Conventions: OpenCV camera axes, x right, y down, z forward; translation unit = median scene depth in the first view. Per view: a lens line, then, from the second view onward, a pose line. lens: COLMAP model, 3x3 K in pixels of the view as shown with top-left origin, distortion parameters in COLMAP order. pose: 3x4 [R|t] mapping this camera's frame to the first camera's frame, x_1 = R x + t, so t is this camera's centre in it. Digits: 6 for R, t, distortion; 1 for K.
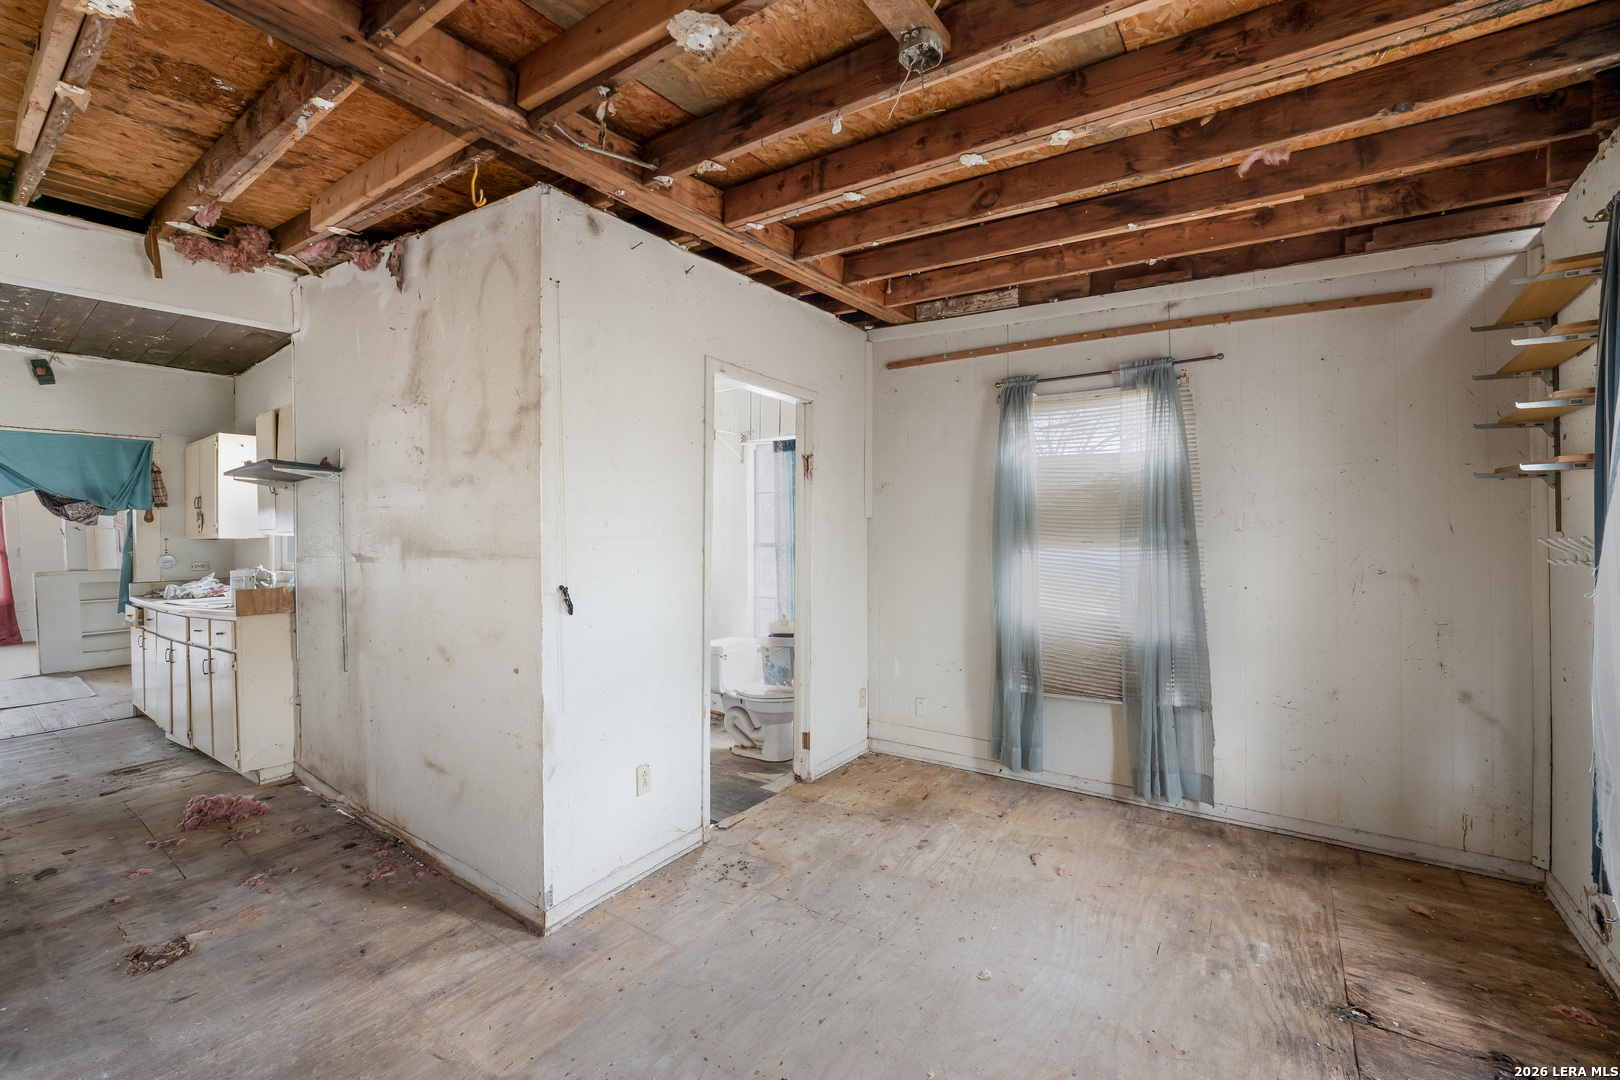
lens RADIAL K [[669.1, 0, 816.7], [0, 669.1, 528.1], [0, 0, 1]] dist [-0.013725, 0.000809]
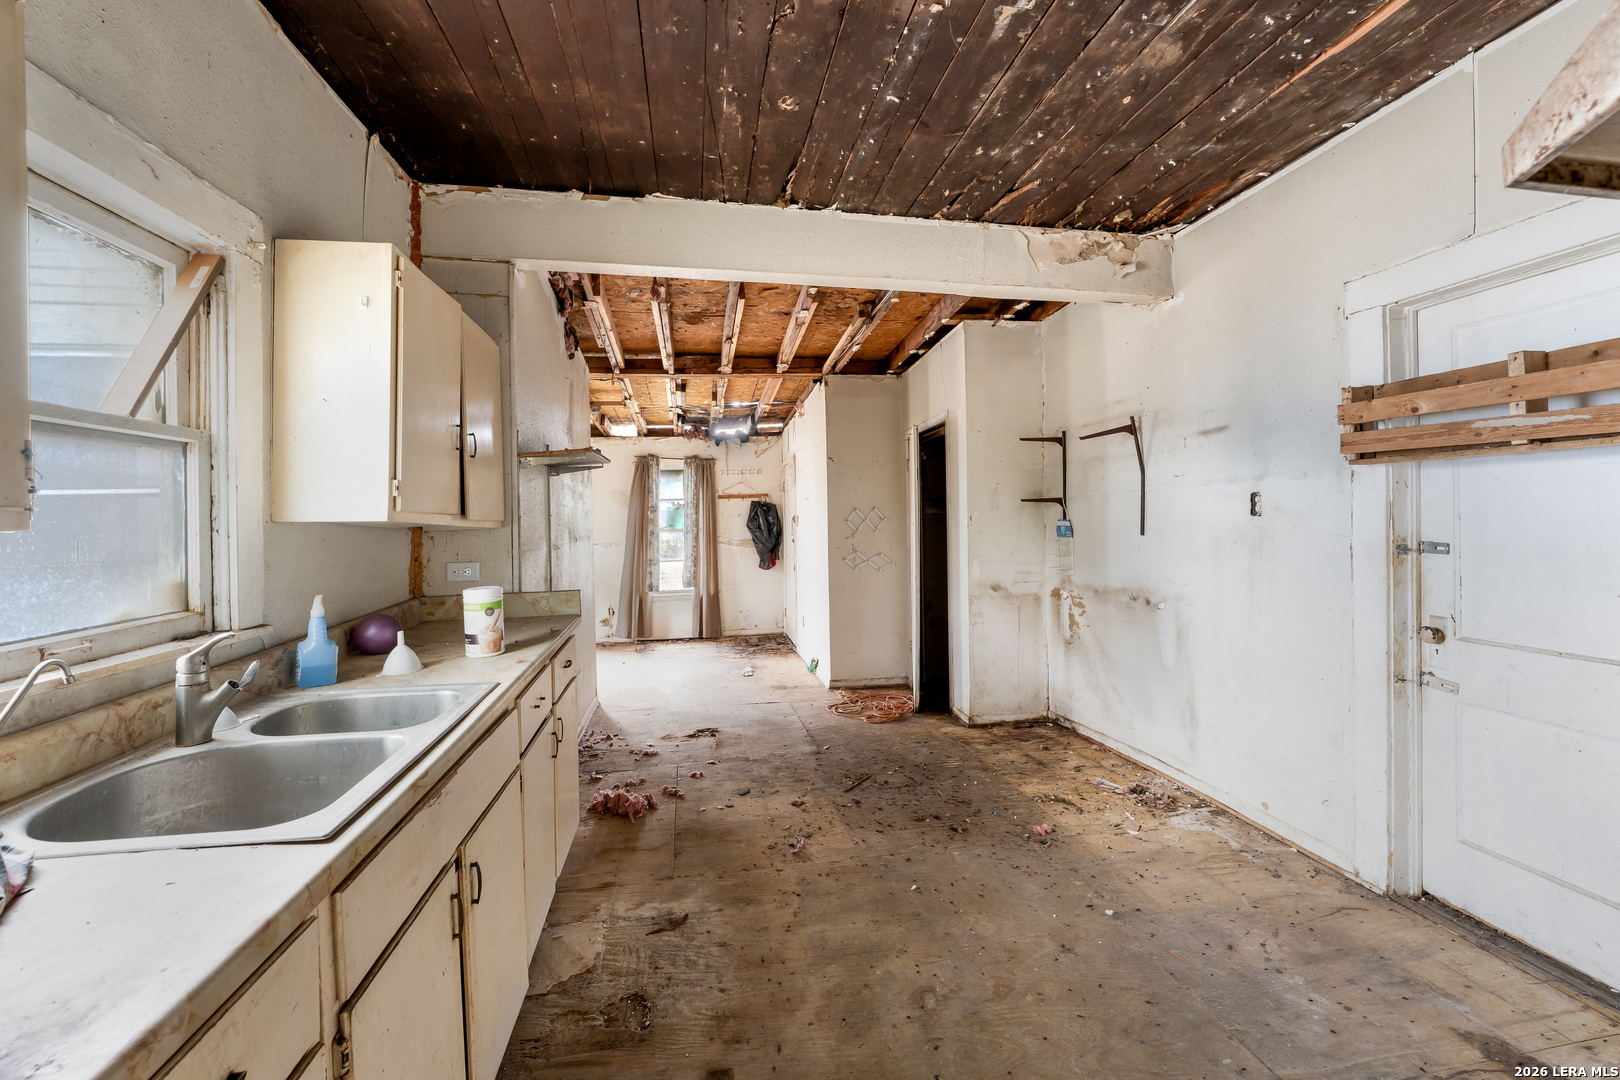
lens RADIAL K [[655.9, 0, 809.4], [0, 655.9, 511.7], [0, 0, 1]] dist [-0.015212, 0.000190]
pose [[-0.717250, 0.040881, 0.695615, -1.856525], [0.028170, 0.999163, -0.029673, 0.032904], [-0.696246, -0.001687, -0.717801, 1.558605]]
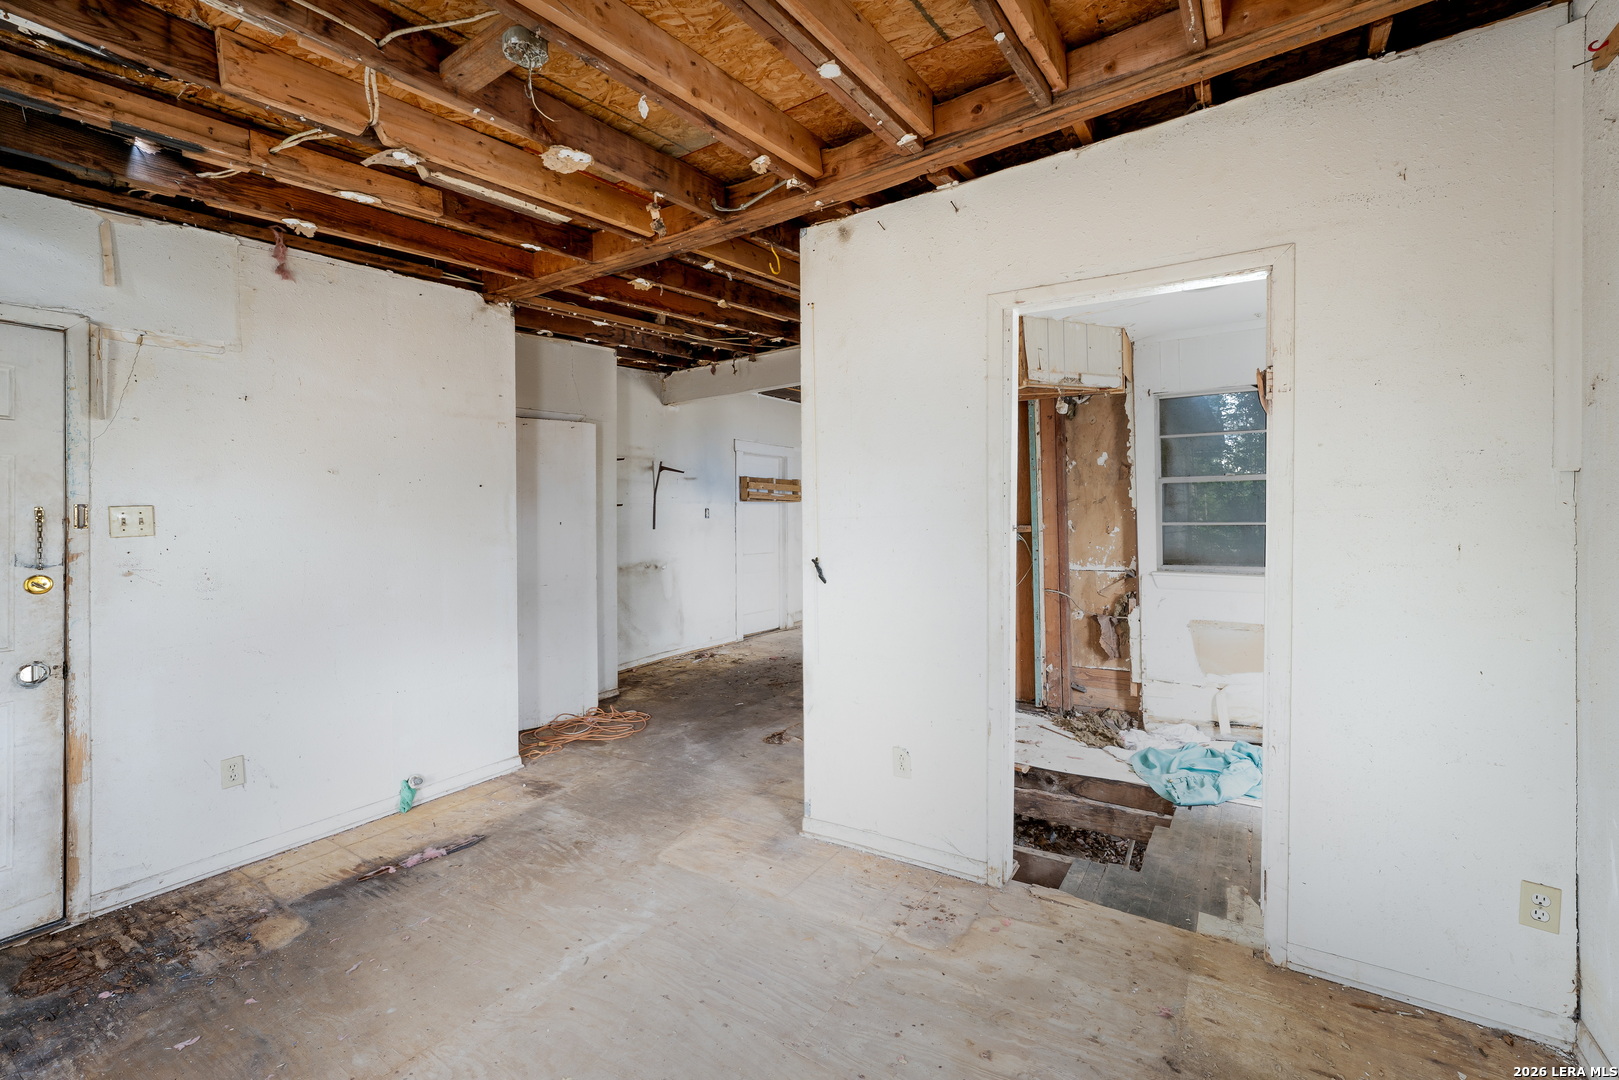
lens RADIAL K [[678.2, 0, 811.2], [0, 678.2, 510.5], [0, 0, 1]] dist [-0.000689, 0.000280]
pose [[0.030705, 0.006743, -0.999506, 0.641771], [0.022069, 0.999729, 0.007422, -0.005748], [0.999285, -0.022286, 0.030548, 0.735537]]
